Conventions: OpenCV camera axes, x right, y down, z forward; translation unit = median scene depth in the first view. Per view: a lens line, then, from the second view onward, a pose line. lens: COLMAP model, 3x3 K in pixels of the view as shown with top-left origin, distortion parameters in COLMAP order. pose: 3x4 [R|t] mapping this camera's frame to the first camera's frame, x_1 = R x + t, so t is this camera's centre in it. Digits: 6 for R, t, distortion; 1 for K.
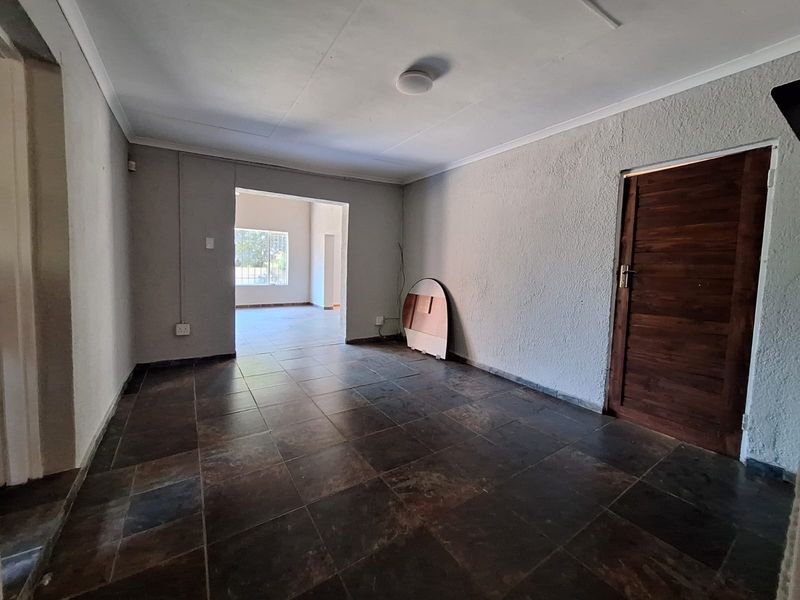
lens RADIAL K [[318.1, 0, 407.0], [0, 318.1, 284.8], [0, 0, 1]] dist [-0.002621, 0.000053]
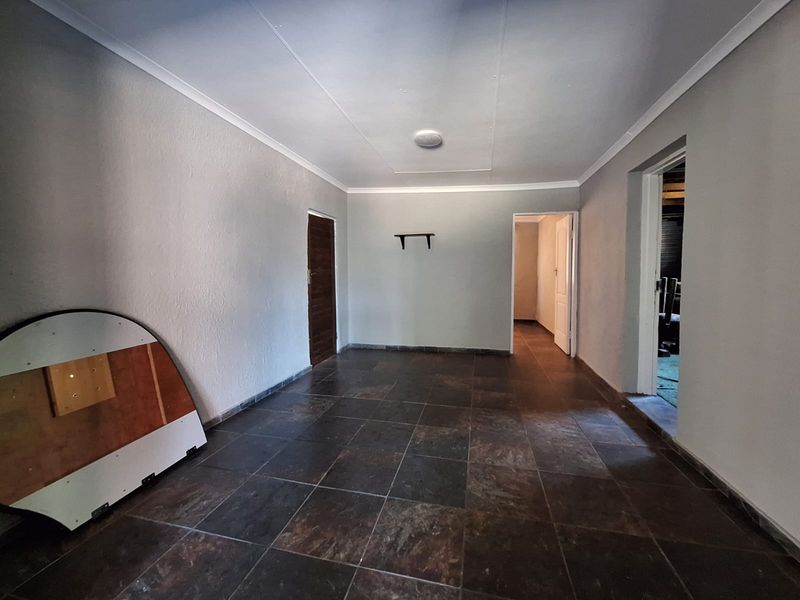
lens RADIAL K [[318.1, 0, 407.0], [0, 318.1, 284.8], [0, 0, 1]] dist [-0.002621, 0.000053]
pose [[-0.680283, -0.050618, 0.731200, -0.862909], [0.030790, 0.994758, 0.097509, -0.140377], [-0.732303, 0.088847, -0.675158, 1.867721]]
